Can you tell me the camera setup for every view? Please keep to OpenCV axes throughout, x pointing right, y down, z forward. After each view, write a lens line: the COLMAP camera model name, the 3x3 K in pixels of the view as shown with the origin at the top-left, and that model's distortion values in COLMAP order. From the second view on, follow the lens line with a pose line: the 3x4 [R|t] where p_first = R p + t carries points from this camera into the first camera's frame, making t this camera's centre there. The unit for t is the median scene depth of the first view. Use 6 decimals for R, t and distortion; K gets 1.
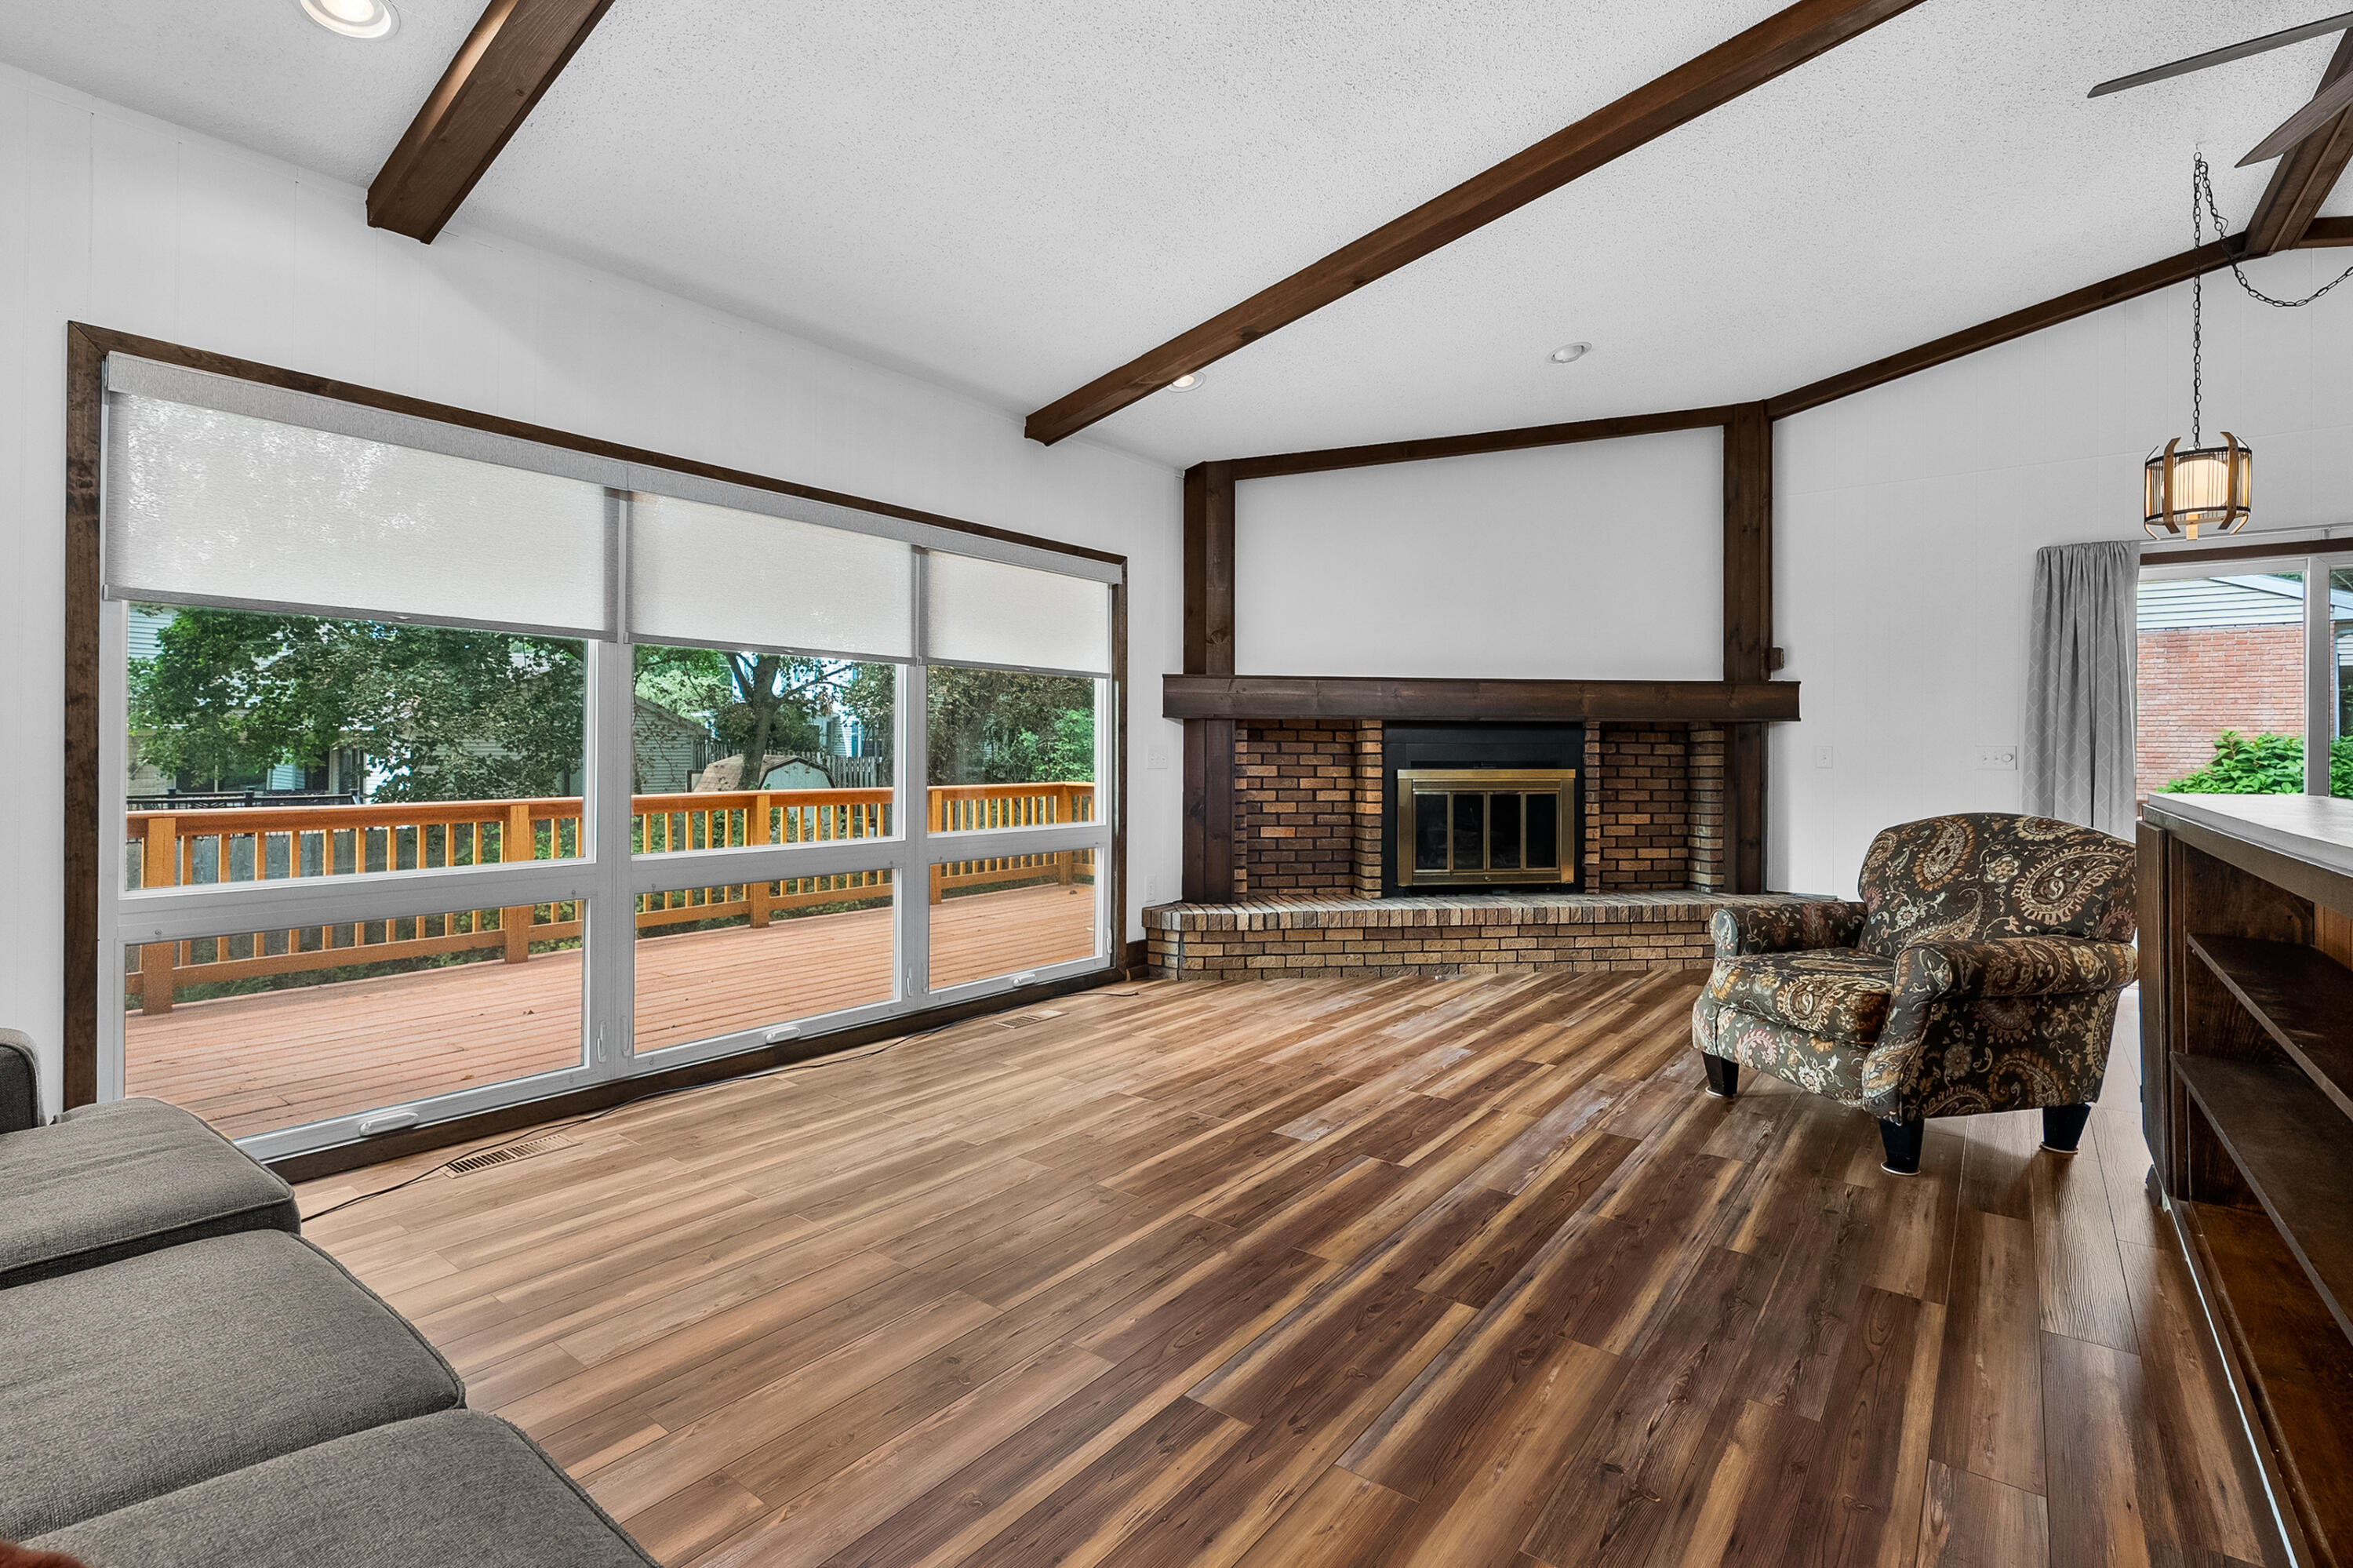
lens RADIAL K [[1085.3, 0, 1234.9], [0, 1085.3, 744.2], [0, 0, 1]] dist [-0.004583, 0.001385]
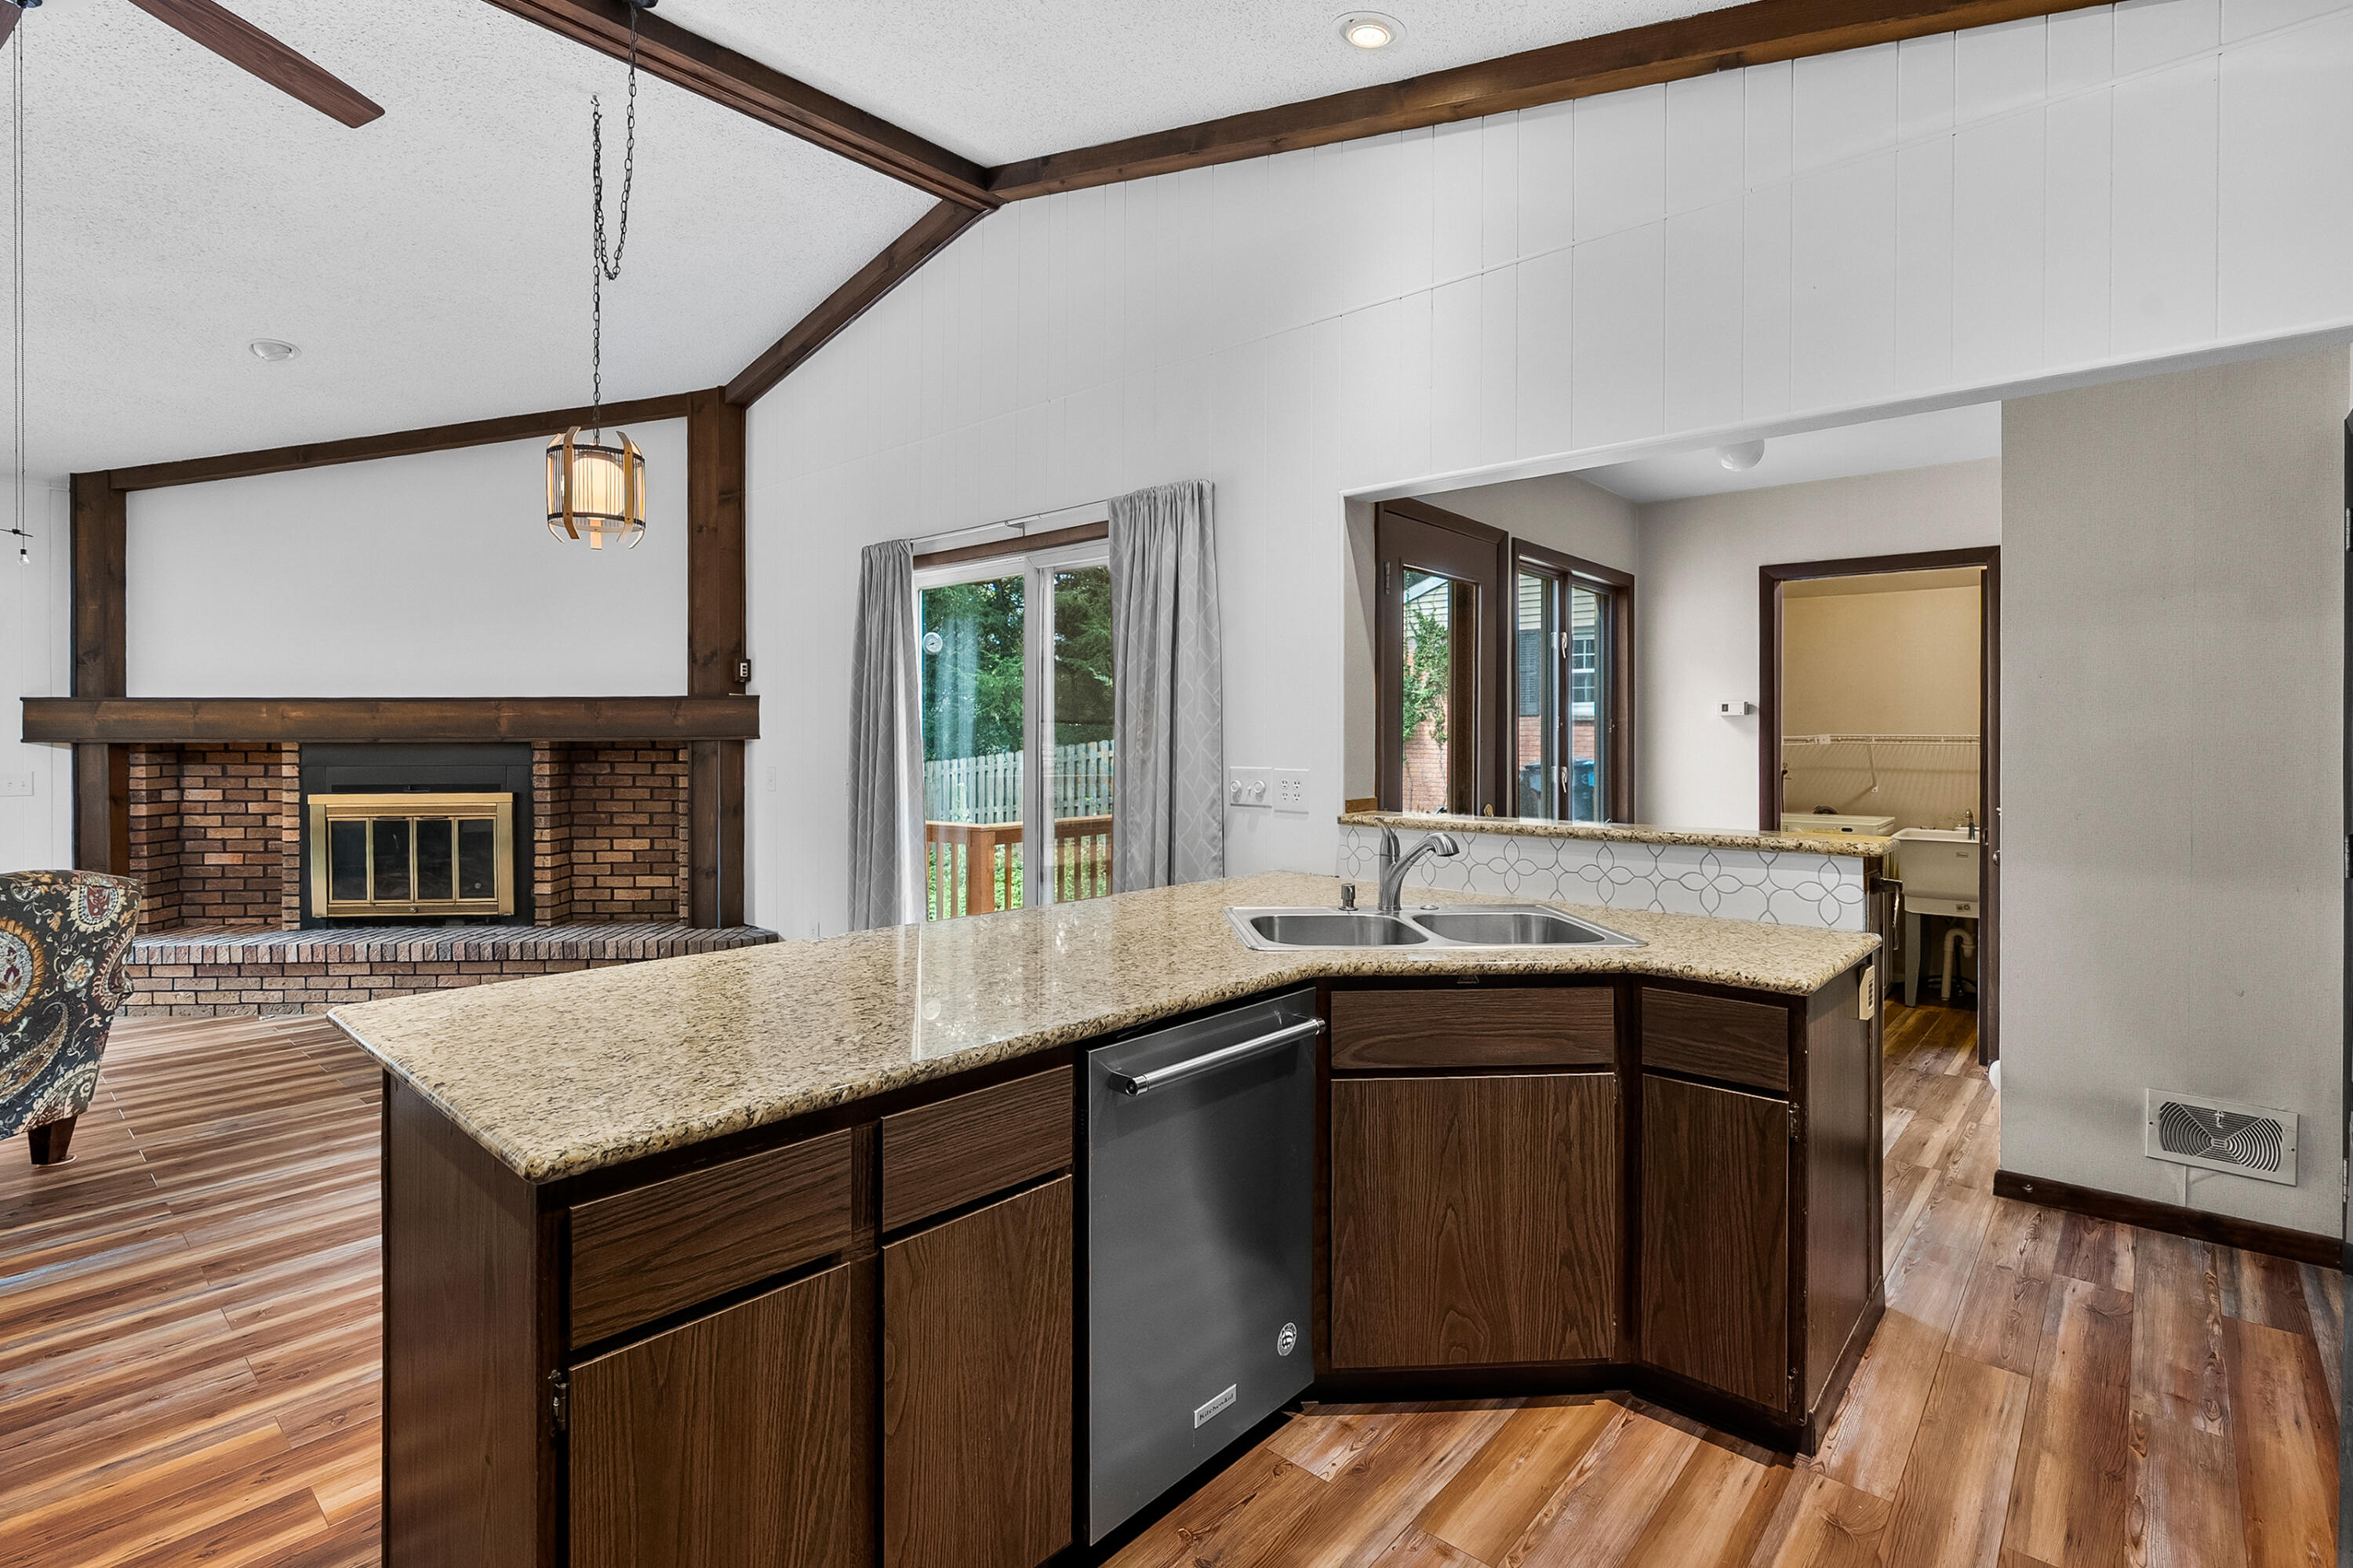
lens RADIAL K [[1085.3, 0, 1160.0], [0, 1085.3, 752.1], [0, 0, 1]] dist [-0.004583, 0.001385]
pose [[0.996570, -0.005413, -0.082574, 0.961638], [0.006961, 0.999805, 0.018474, -0.025698], [0.082458, -0.018985, 0.996414, 0.121117]]
